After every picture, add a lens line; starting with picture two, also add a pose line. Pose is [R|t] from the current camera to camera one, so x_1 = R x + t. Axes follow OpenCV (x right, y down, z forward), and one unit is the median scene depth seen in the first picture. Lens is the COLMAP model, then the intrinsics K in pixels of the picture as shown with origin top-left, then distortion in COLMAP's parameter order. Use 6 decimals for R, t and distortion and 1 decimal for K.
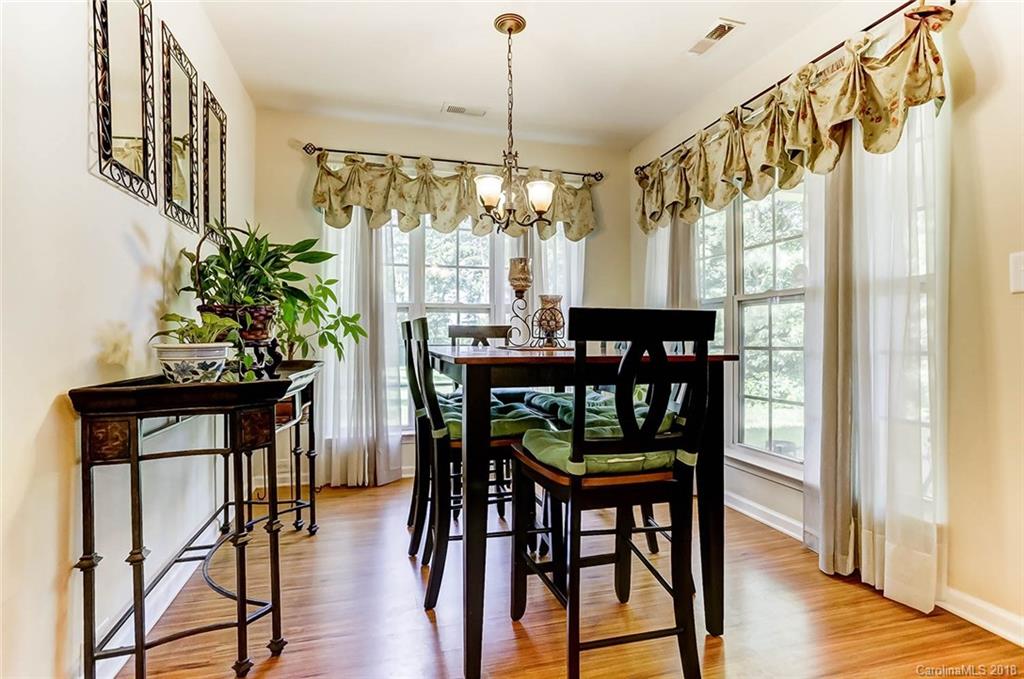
lens RADIAL K [[494.6, 0, 512.1], [0, 494.6, 330.5], [0, 0, 1]] dist [0.002092, 0.000853]
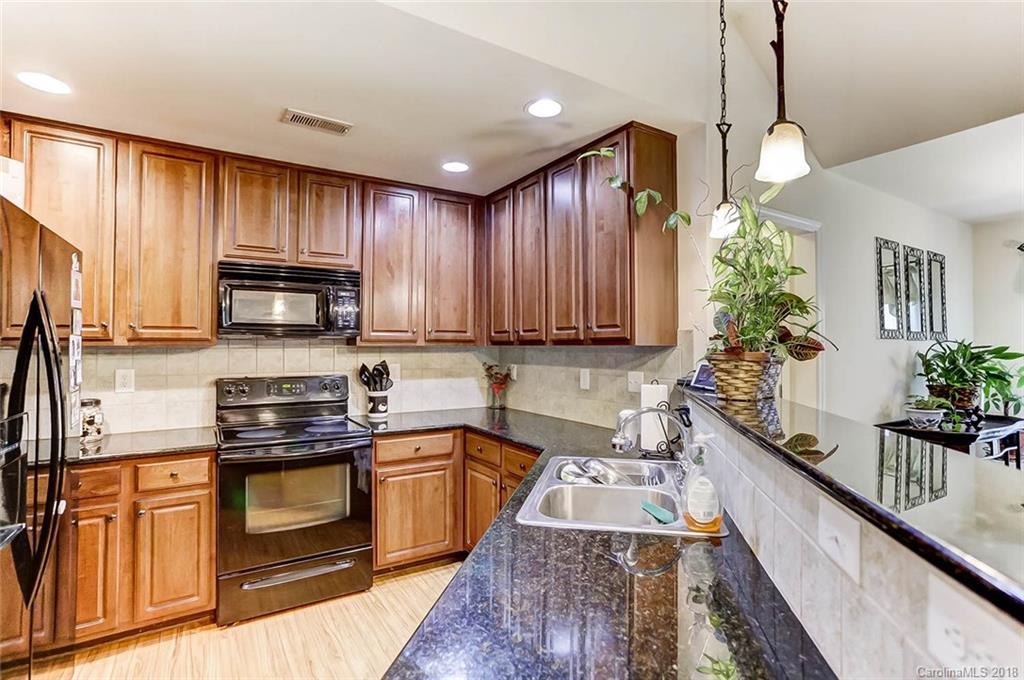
lens RADIAL K [[494.6, 0, 512.1], [0, 494.6, 331.0], [0, 0, 1]] dist [0.002092, 0.000853]
pose [[0.297899, -0.021911, -0.954346, 0.647108], [-0.007852, 0.999646, -0.025403, -0.179386], [0.954565, 0.015061, 0.297622, -0.987552]]
